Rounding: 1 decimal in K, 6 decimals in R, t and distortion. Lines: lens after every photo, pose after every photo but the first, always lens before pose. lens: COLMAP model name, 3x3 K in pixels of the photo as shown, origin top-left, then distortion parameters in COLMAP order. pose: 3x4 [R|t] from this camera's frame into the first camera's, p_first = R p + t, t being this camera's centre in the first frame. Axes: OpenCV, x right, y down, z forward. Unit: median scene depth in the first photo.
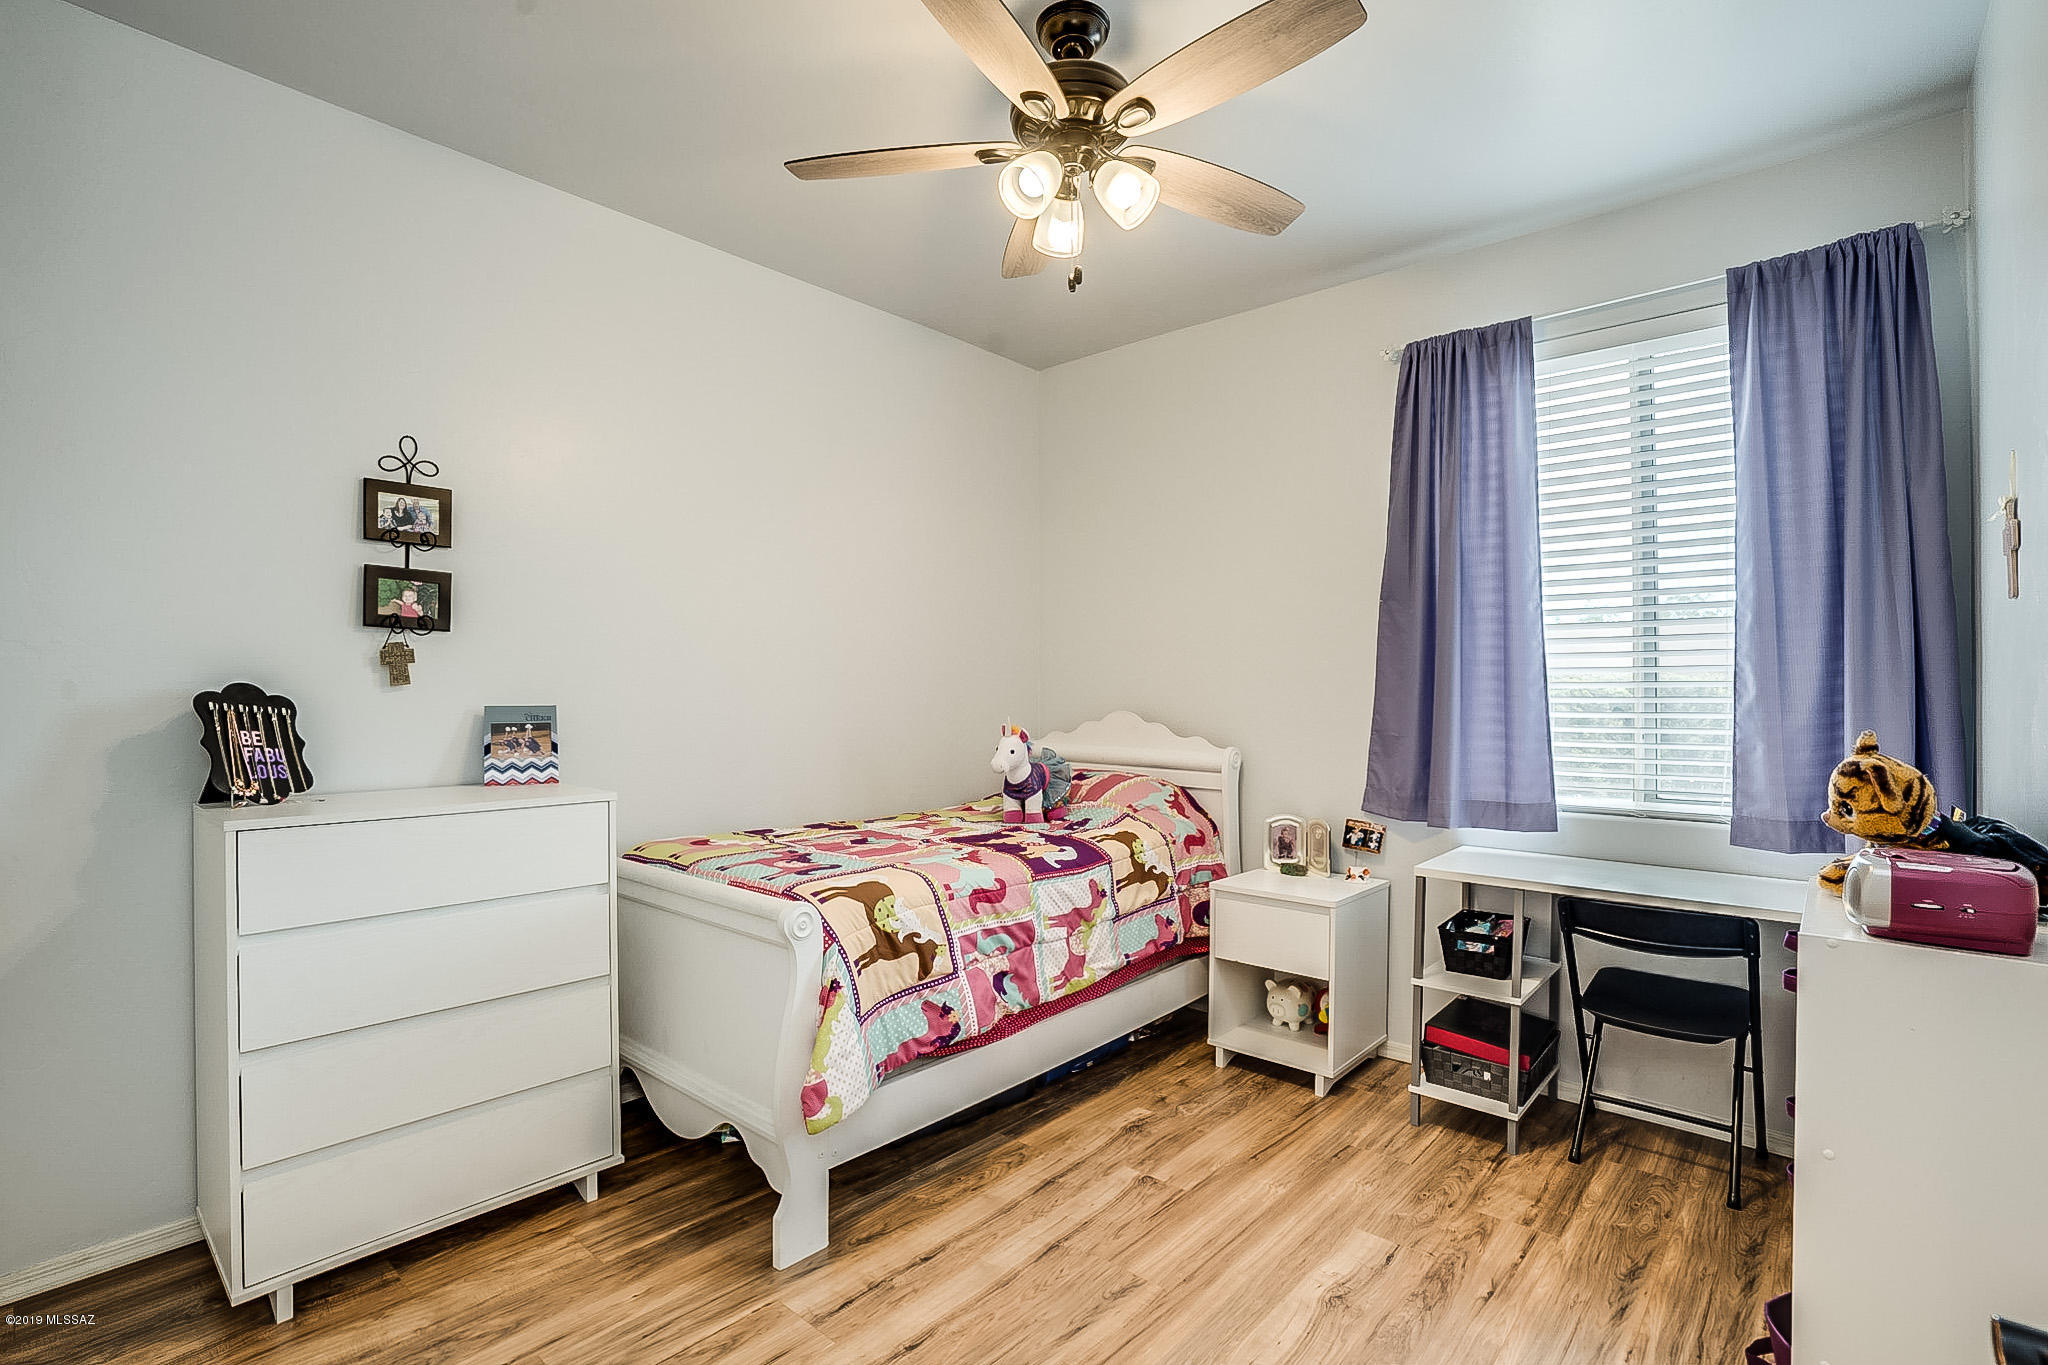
lens RADIAL K [[957.9, 0, 1014.4], [0, 957.9, 674.3], [0, 0, 1]] dist [-0.047342, 0.020774]
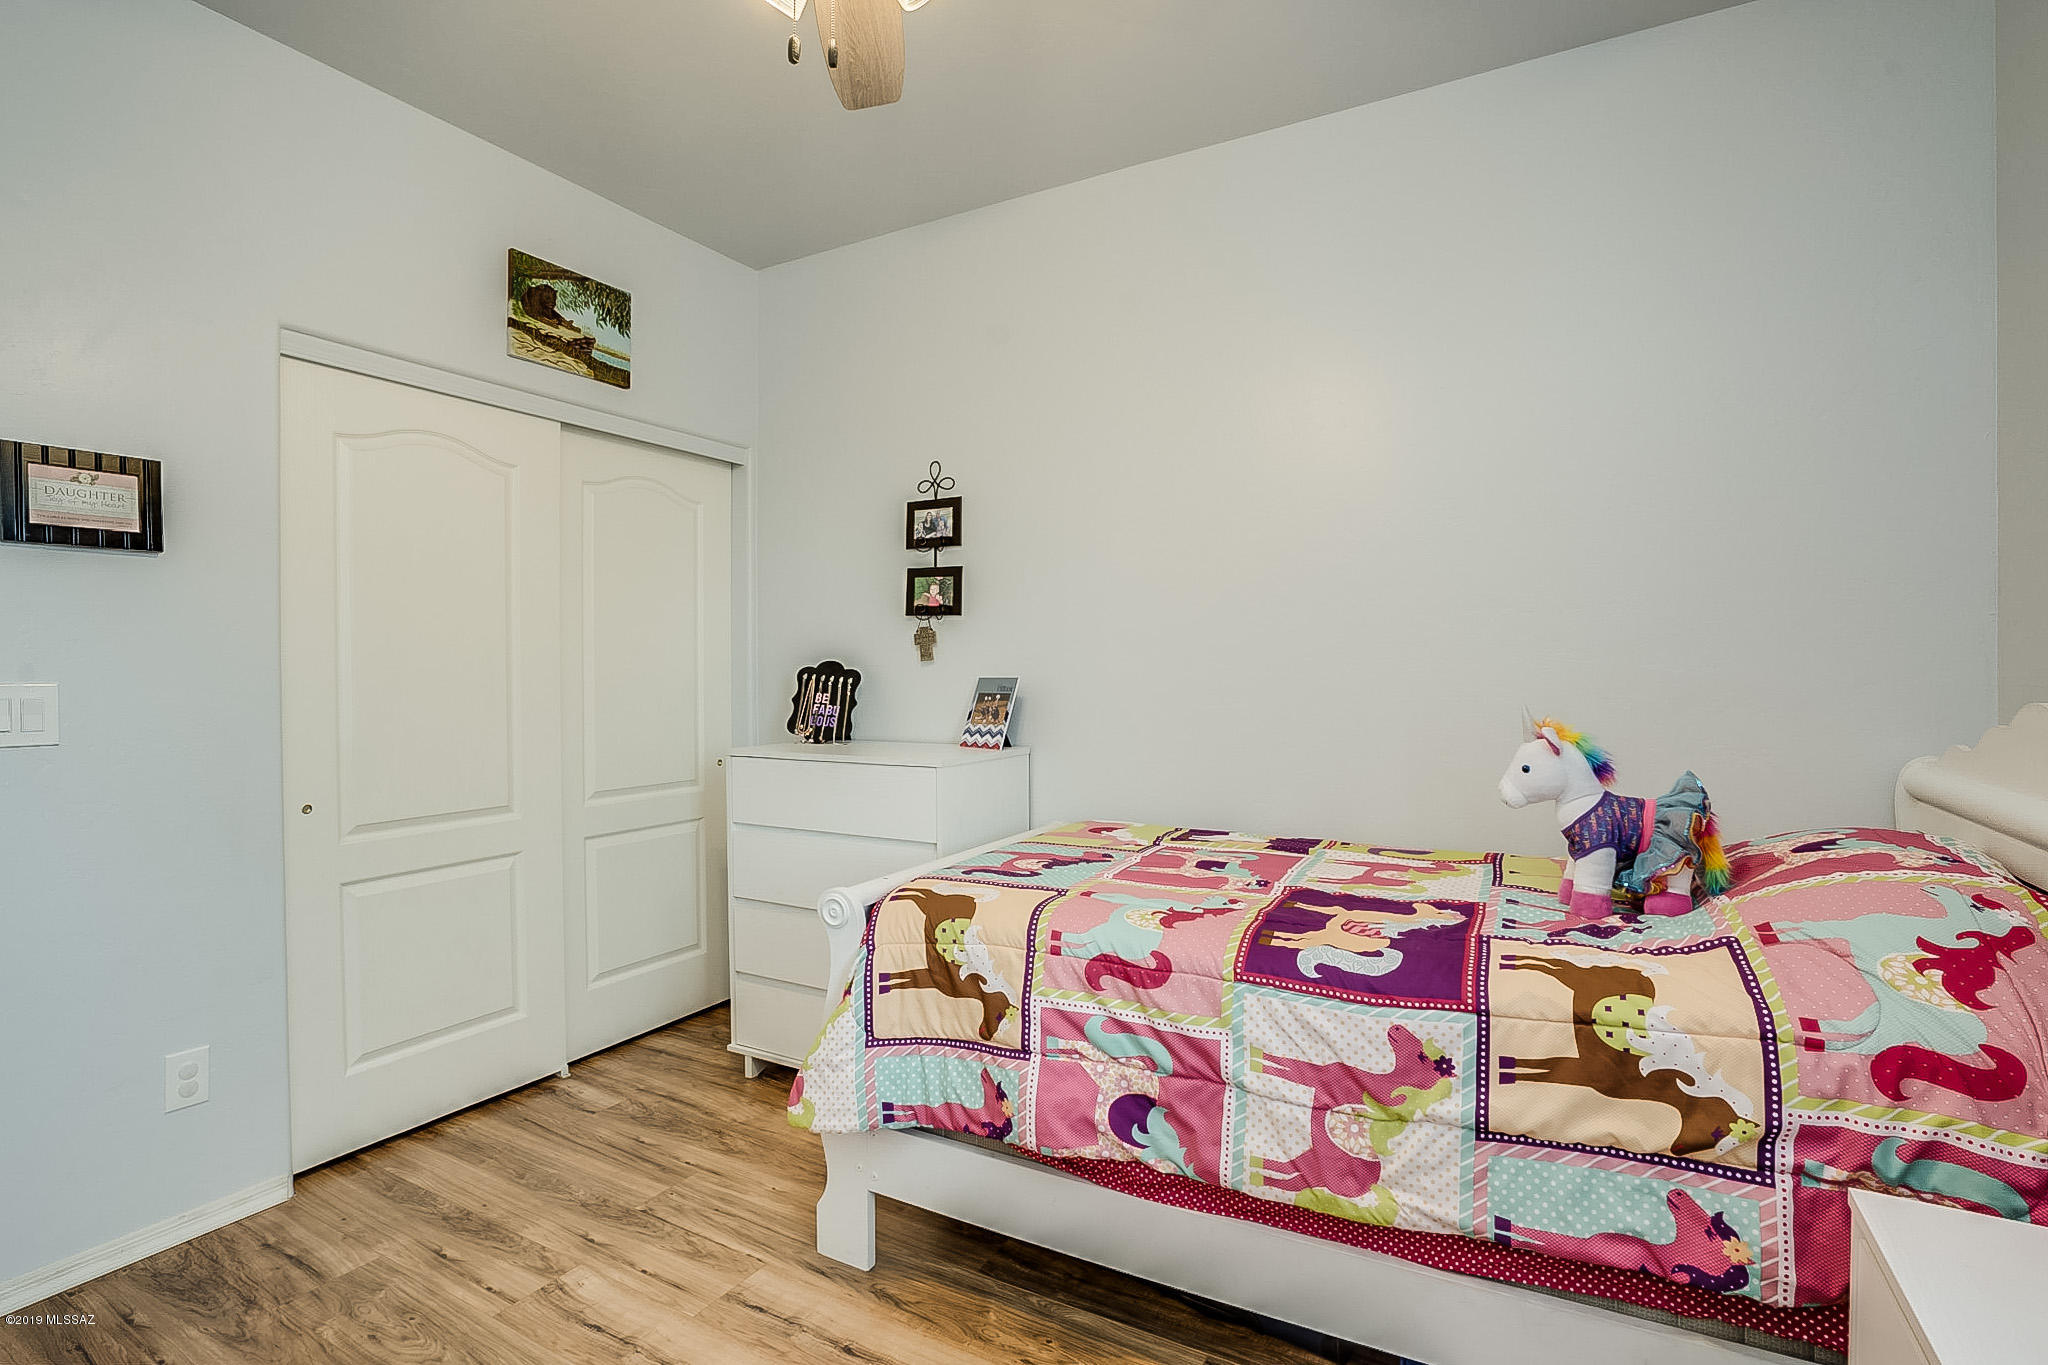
lens RADIAL K [[957.9, 0, 1014.4], [0, 957.9, 674.3], [0, 0, 1]] dist [-0.047342, 0.020774]
pose [[0.226648, 0.004396, -0.973967, 0.597928], [0.026226, 0.999600, 0.010615, 0.018344], [0.973624, -0.027949, 0.226442, 0.787130]]
